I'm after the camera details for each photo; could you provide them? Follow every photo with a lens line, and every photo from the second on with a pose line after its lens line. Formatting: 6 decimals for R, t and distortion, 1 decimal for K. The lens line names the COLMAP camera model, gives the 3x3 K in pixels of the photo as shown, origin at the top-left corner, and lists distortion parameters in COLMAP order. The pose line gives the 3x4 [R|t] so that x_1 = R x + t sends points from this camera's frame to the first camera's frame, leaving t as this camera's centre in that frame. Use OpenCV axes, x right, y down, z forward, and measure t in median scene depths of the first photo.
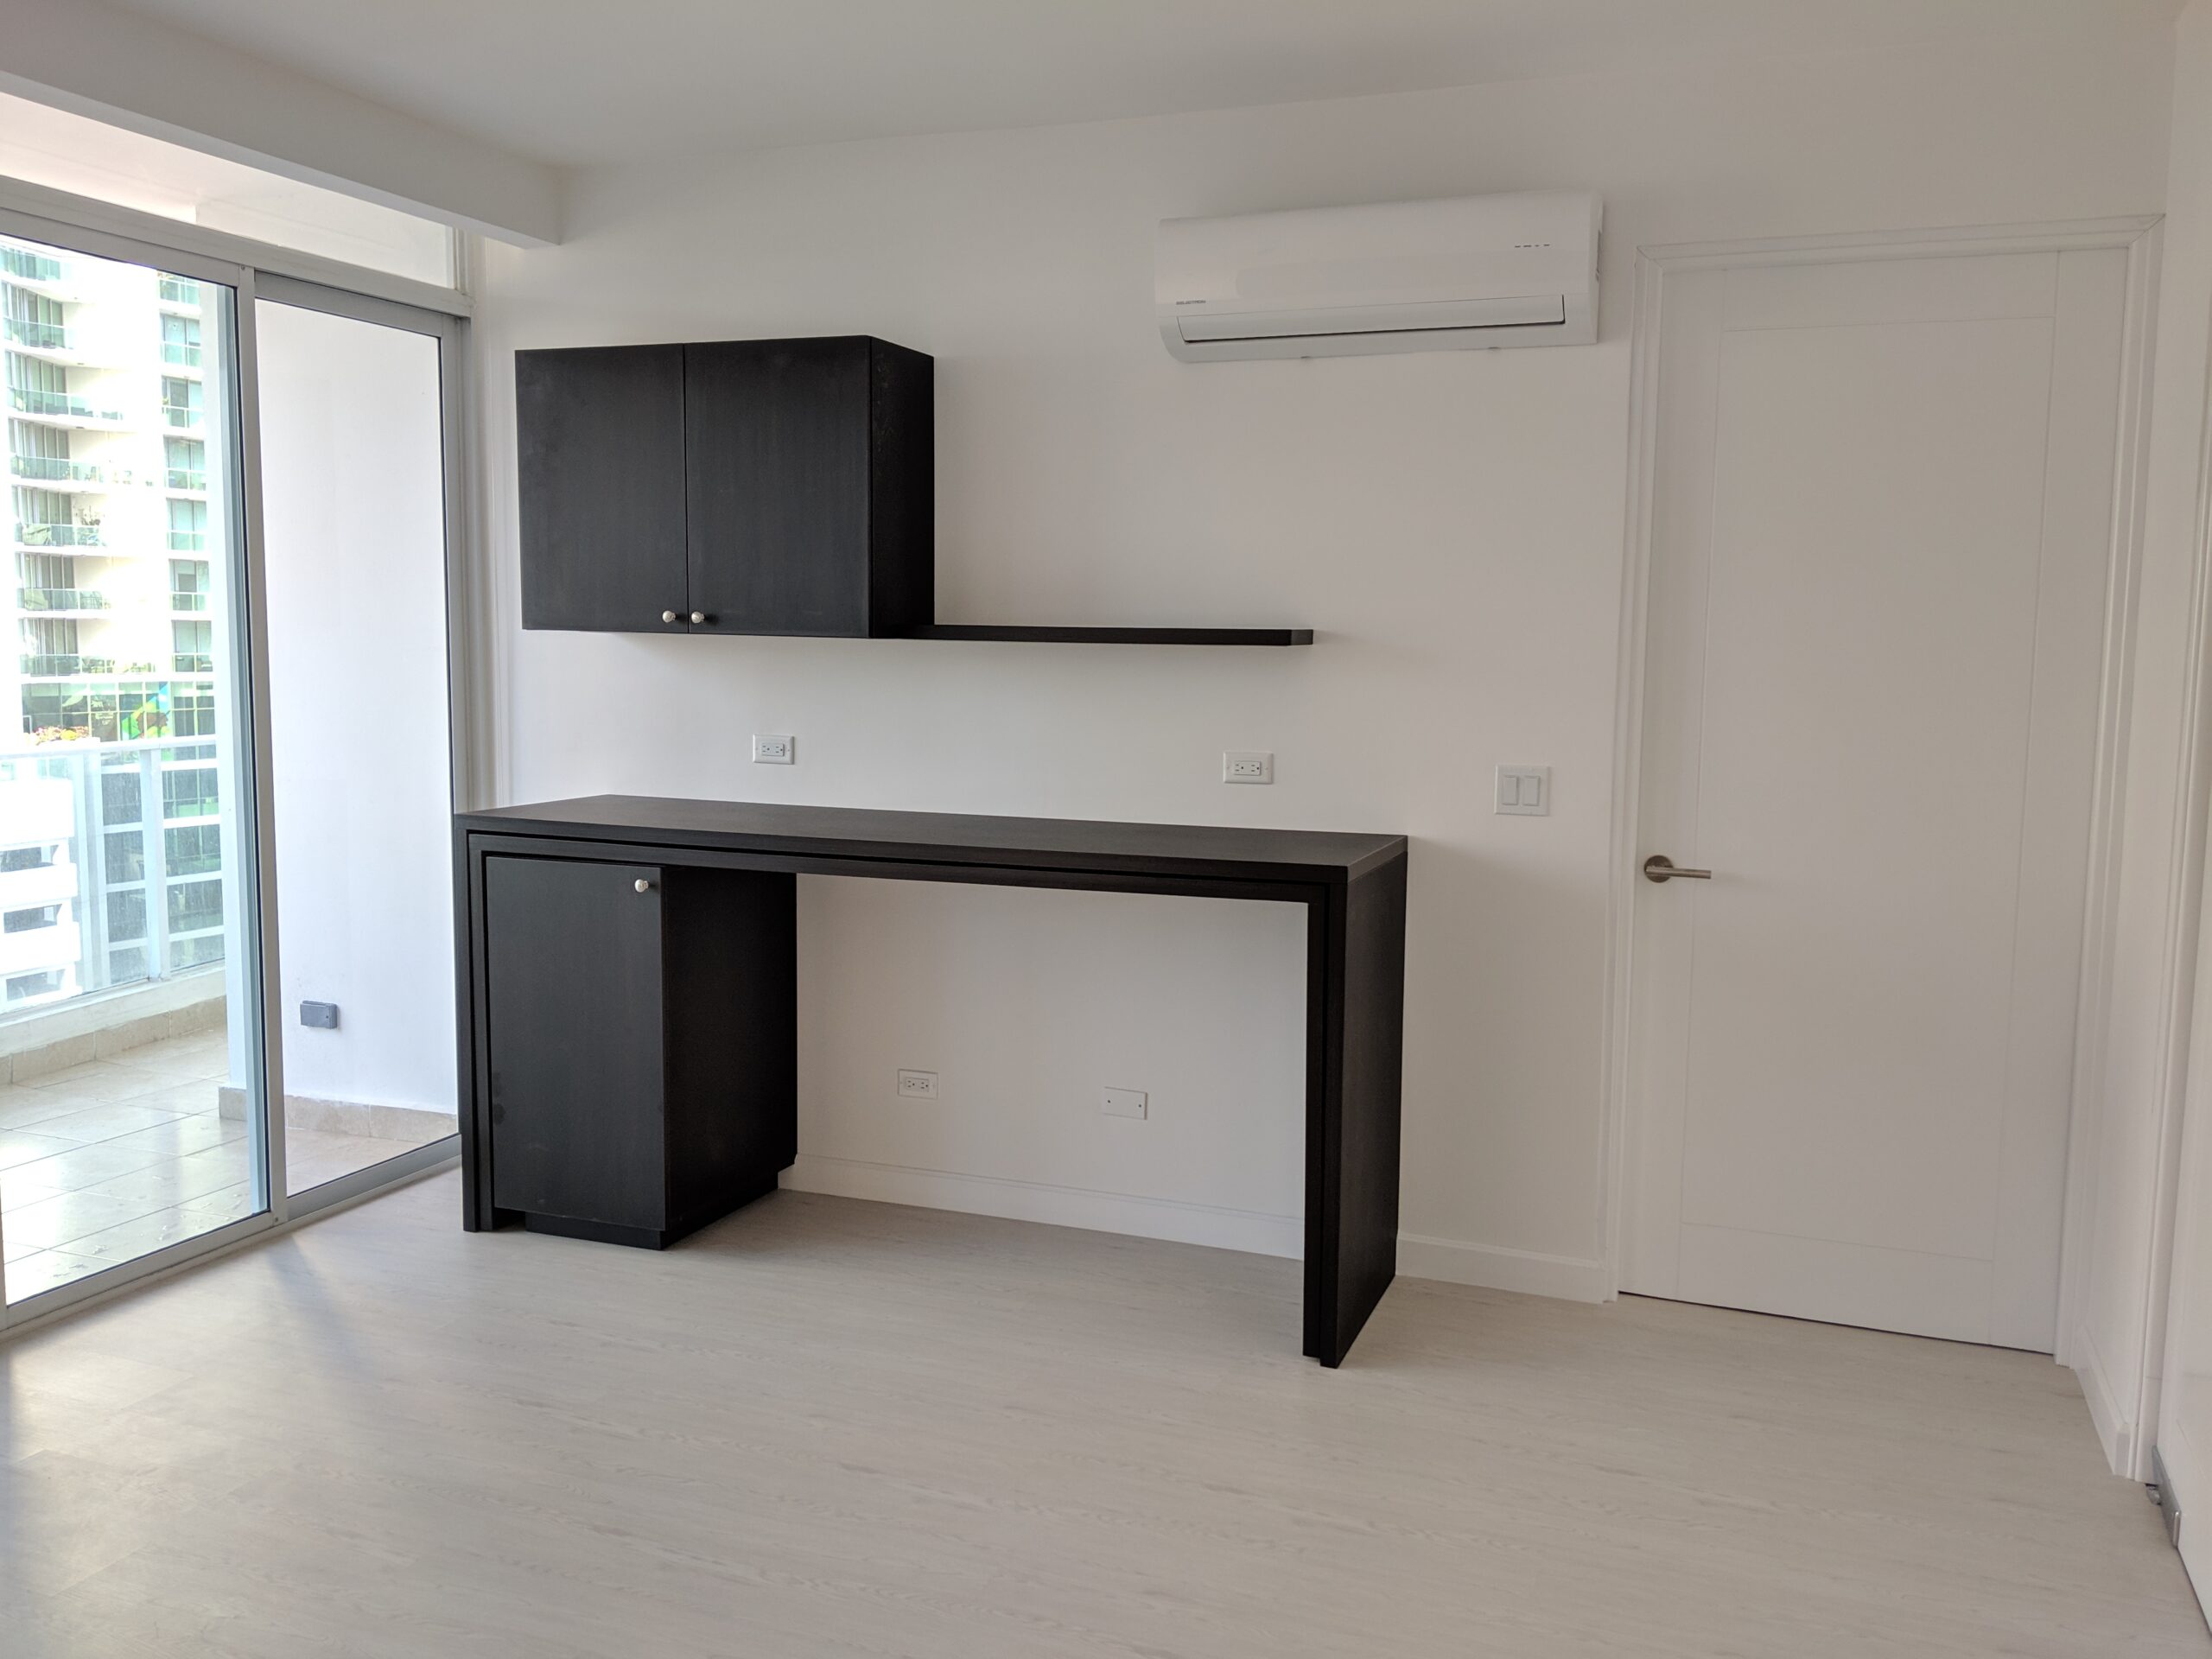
lens RADIAL K [[1783.6, 0, 1125.8], [0, 1783.6, 820.7], [0, 0, 1]] dist [0.082684, -0.117173]
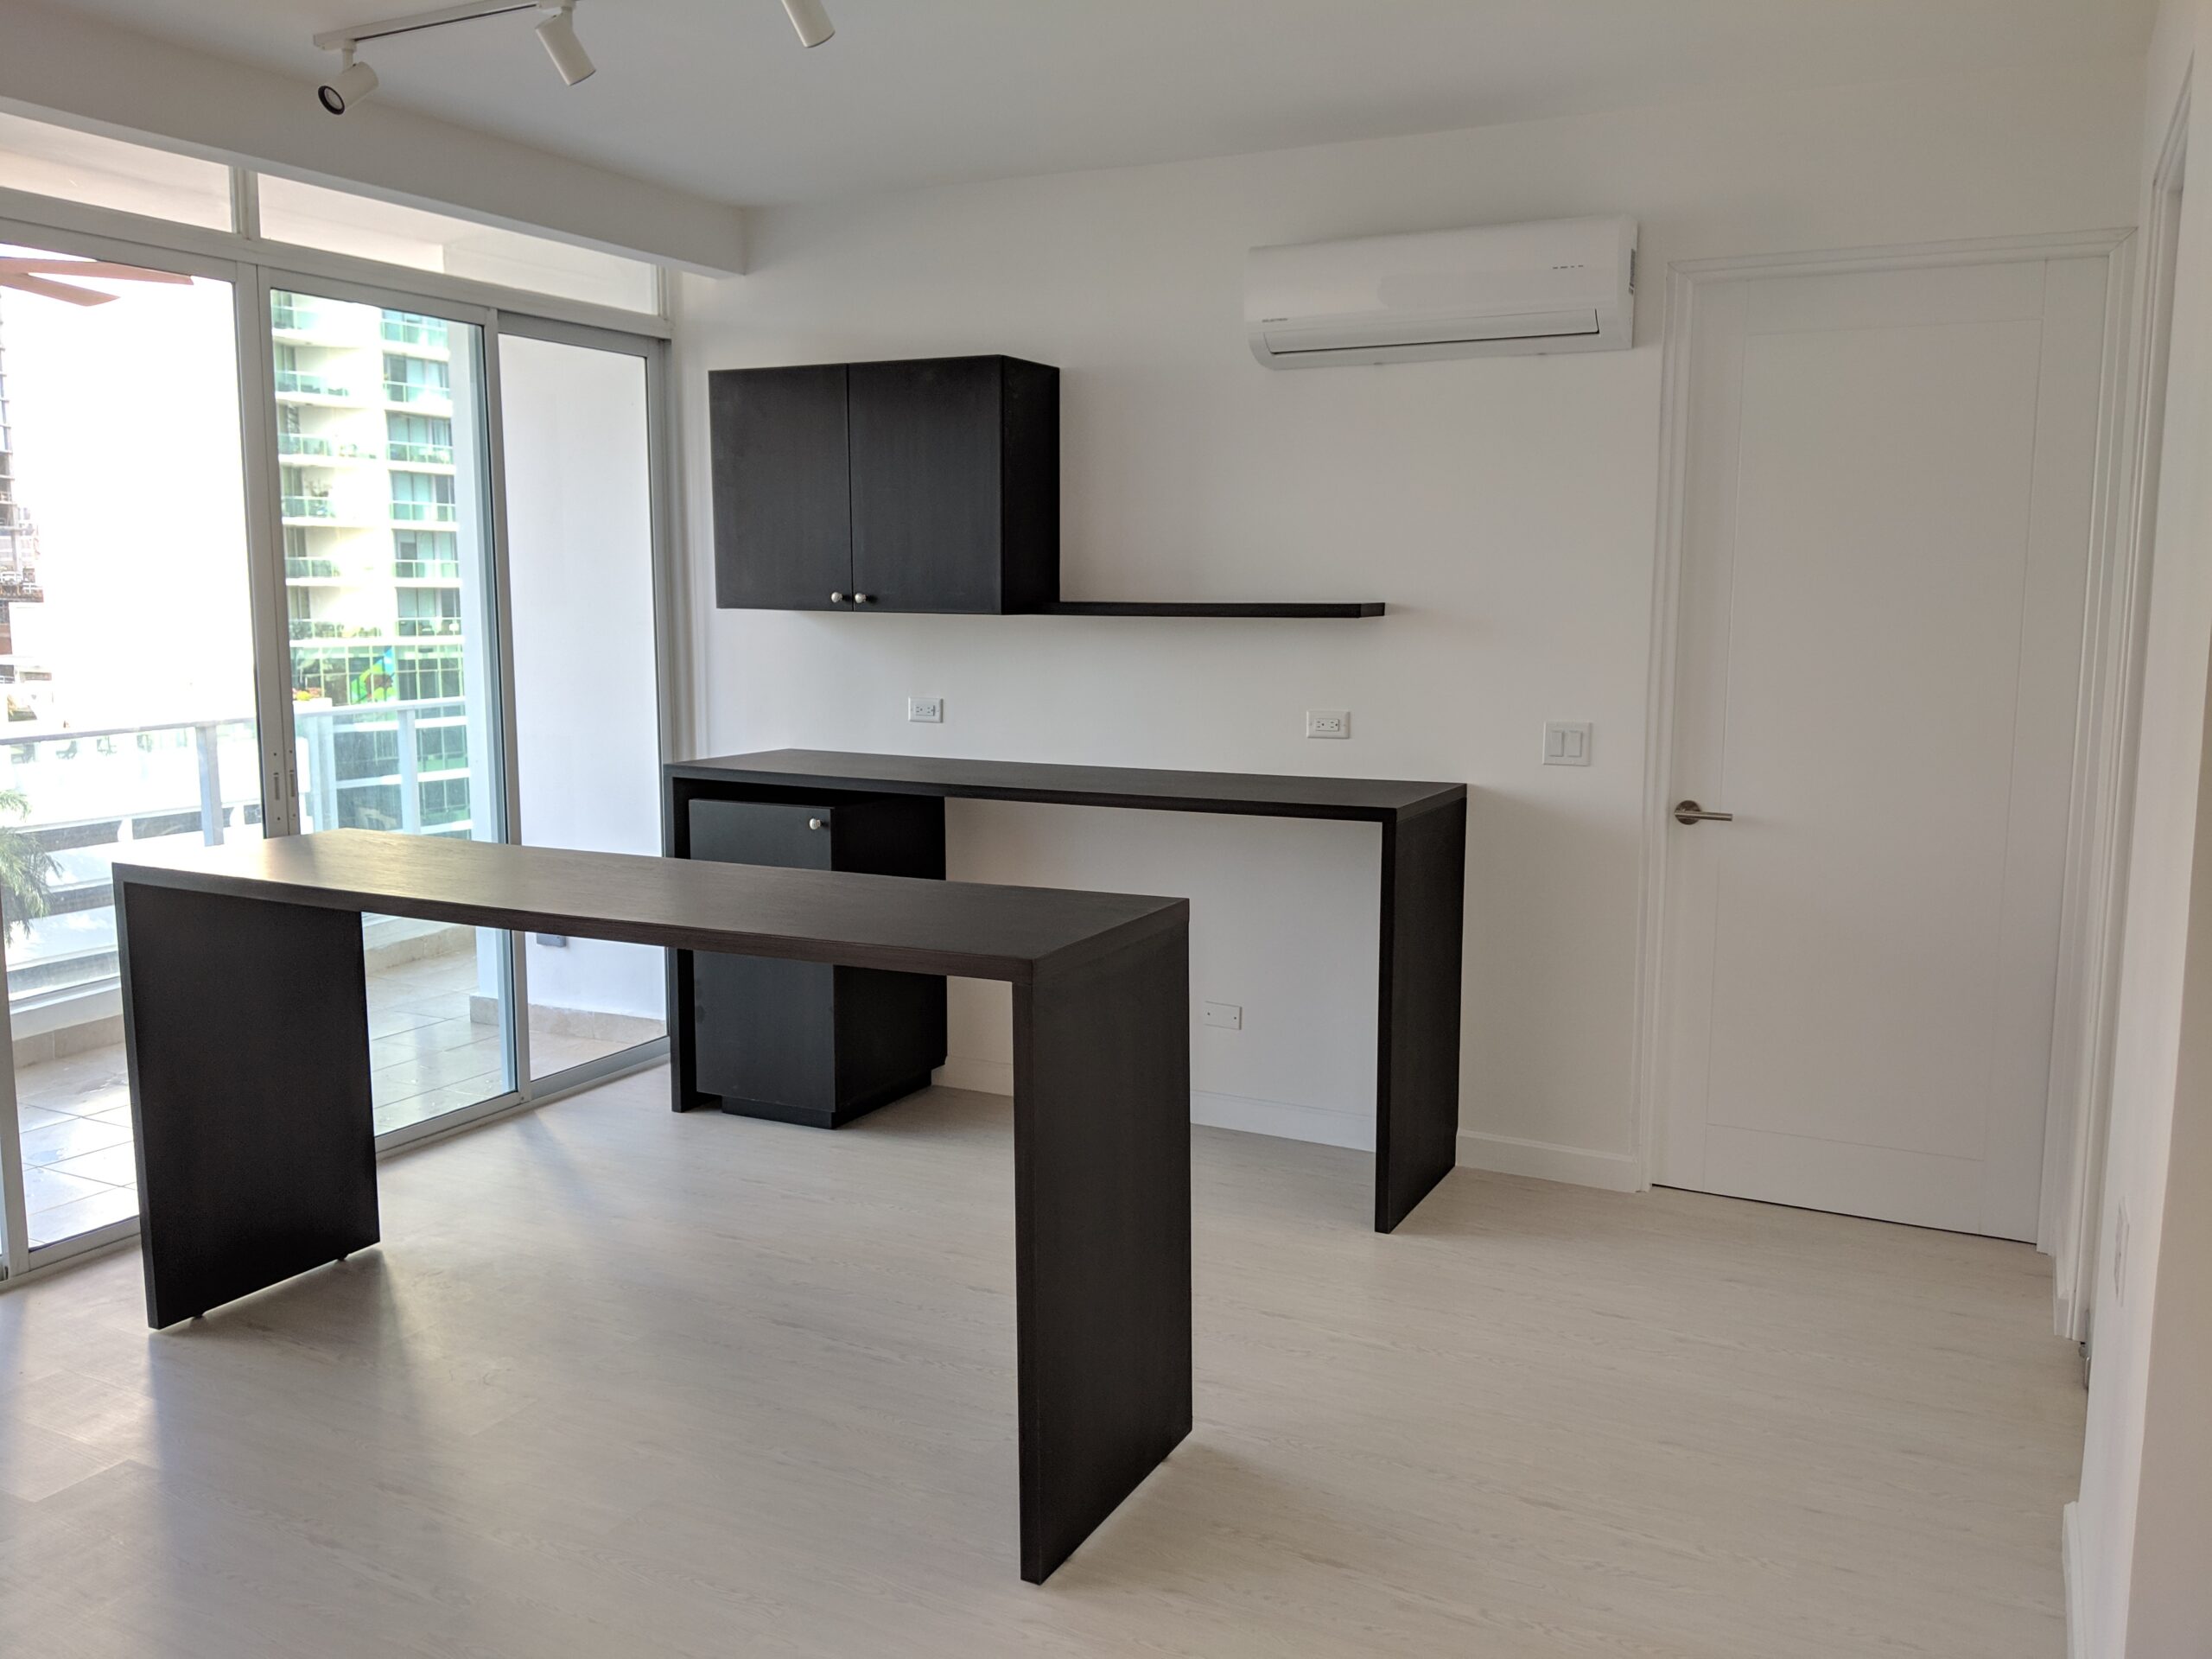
lens RADIAL K [[1782.2, 0, 1106.0], [0, 1782.2, 829.5], [0, 0, 1]] dist [0.117694, -0.196553]
pose [[0.993866, 0.004302, -0.110503, 0.052515], [-0.001164, 0.999595, 0.028442, 0.005185], [0.110580, -0.028139, 0.993469, -0.154744]]
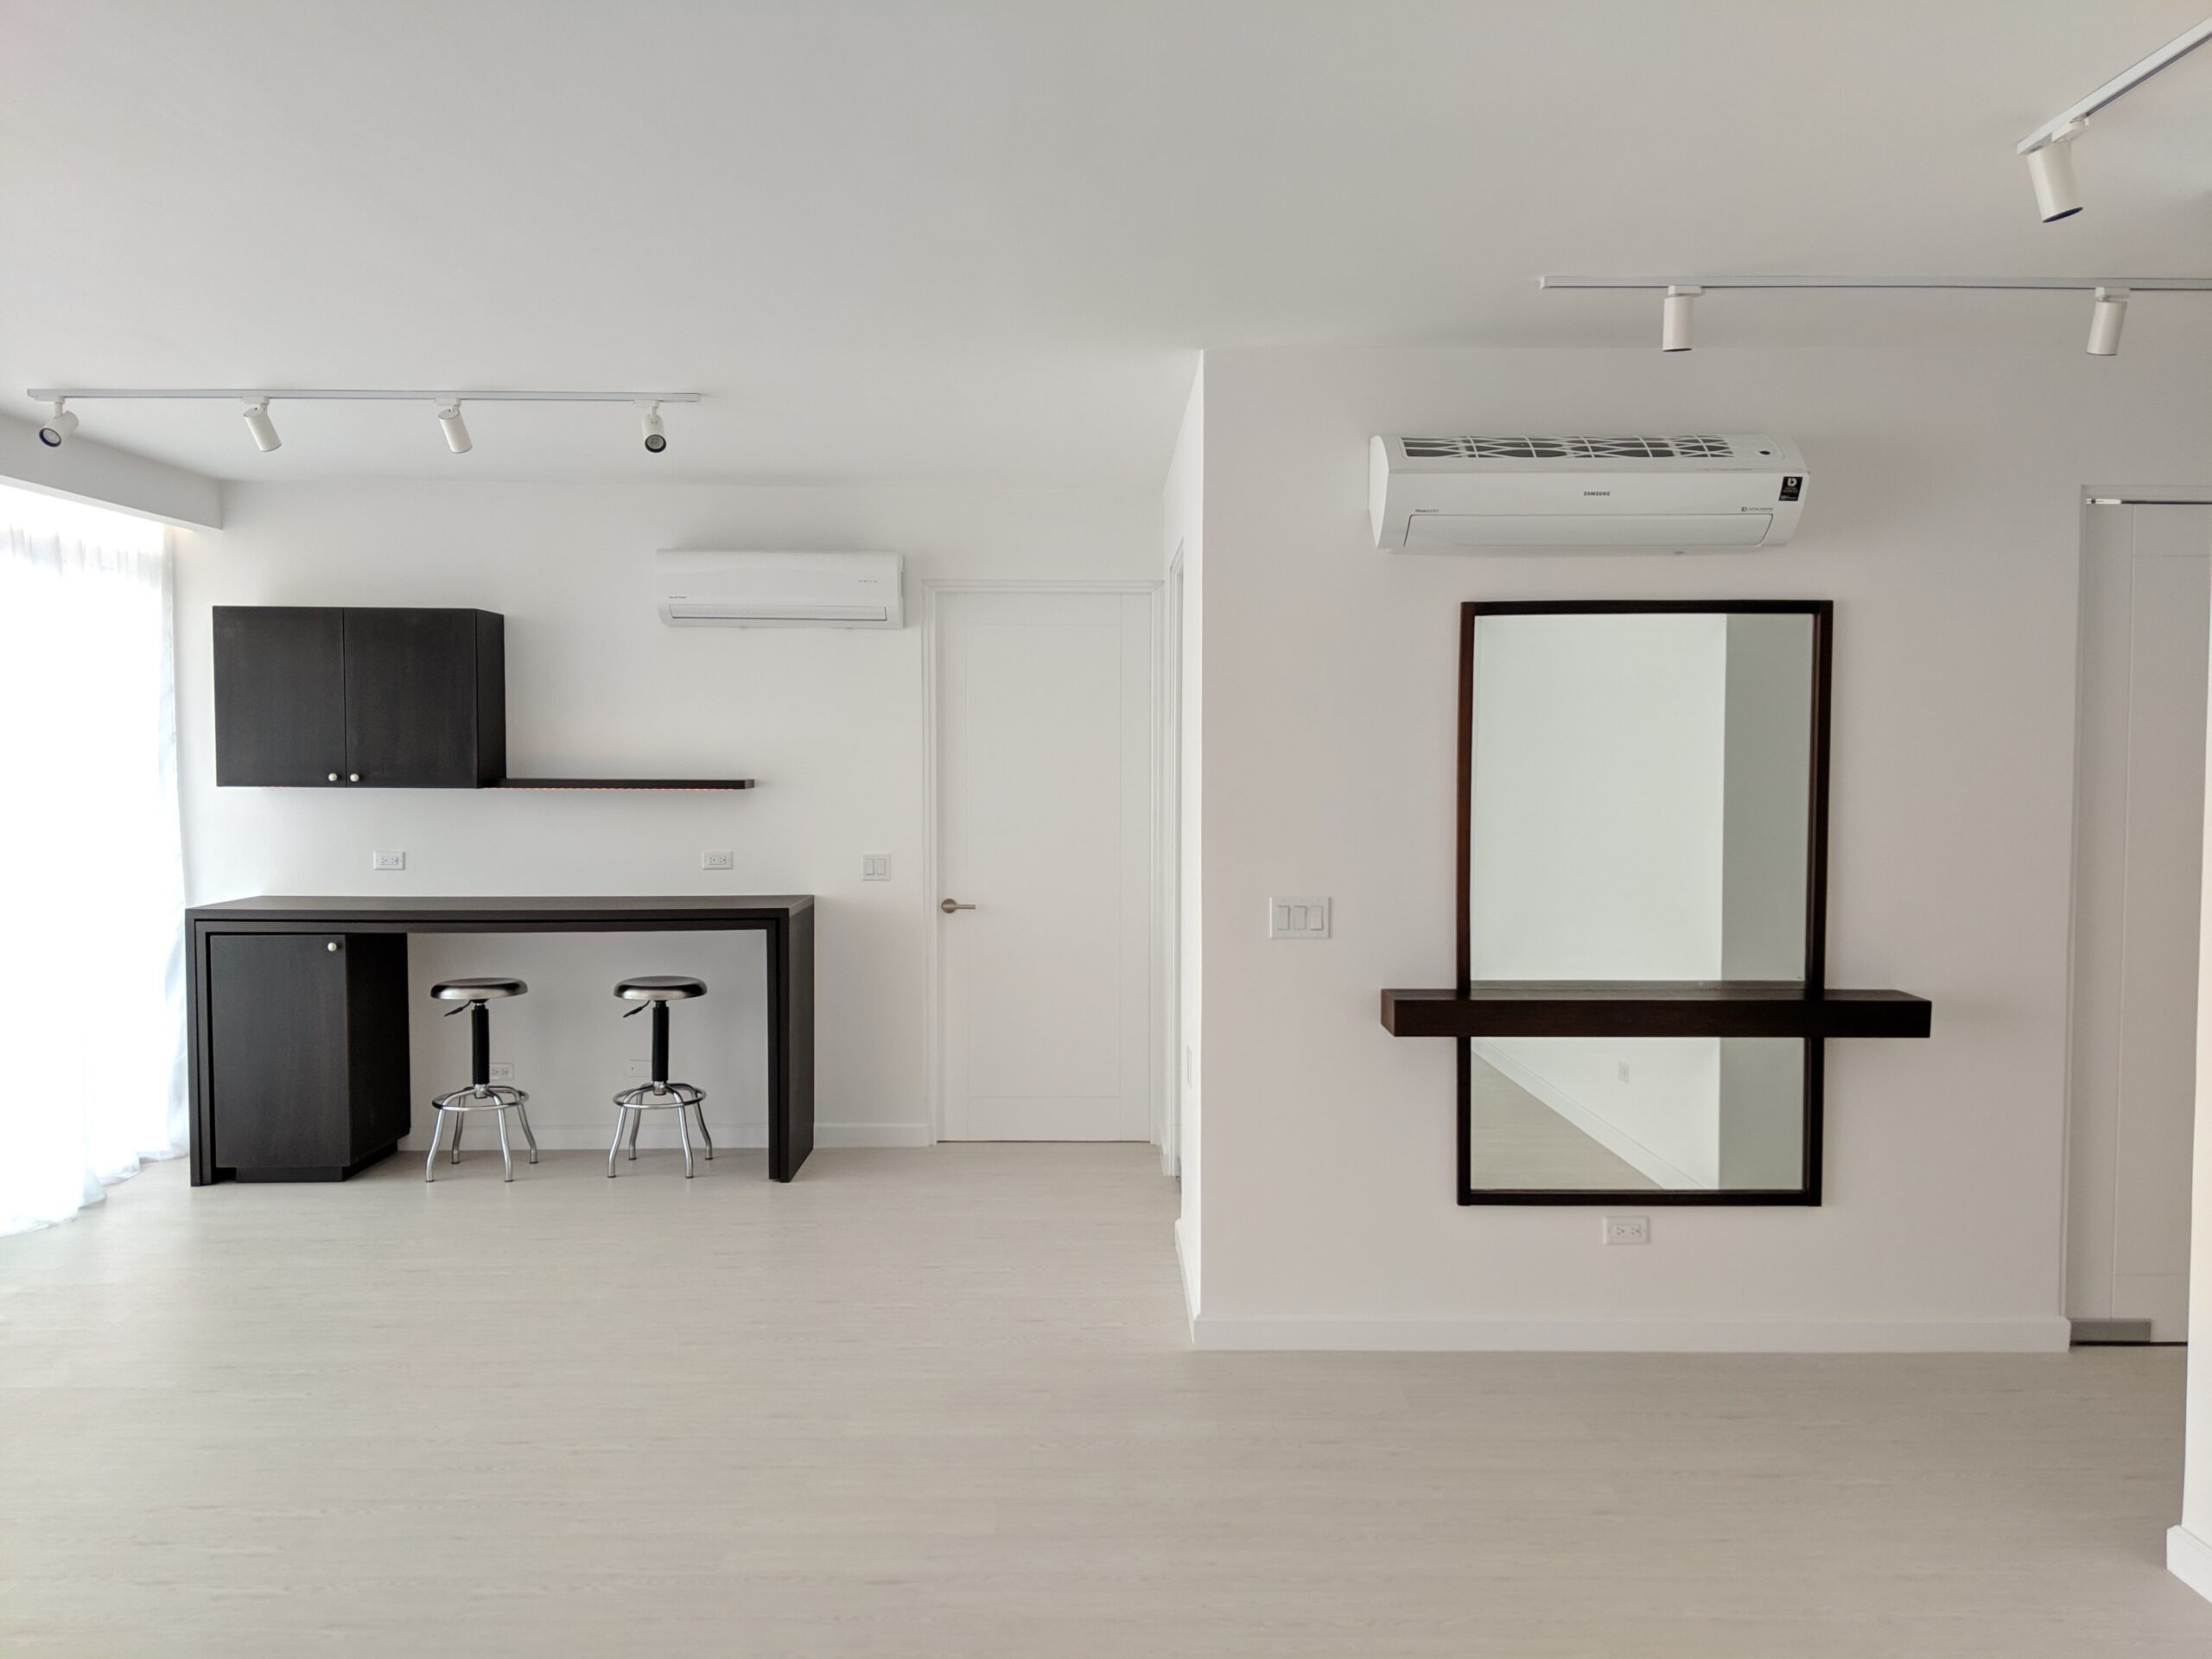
lens RADIAL K [[1782.2, 0, 1106.0], [0, 1782.2, 829.5], [0, 0, 1]] dist [0.117694, -0.196553]
pose [[0.933962, -0.027137, 0.356340, -0.189783], [0.049009, 0.997418, -0.052493, 0.048395], [-0.353996, 0.066491, 0.932881, -0.718736]]
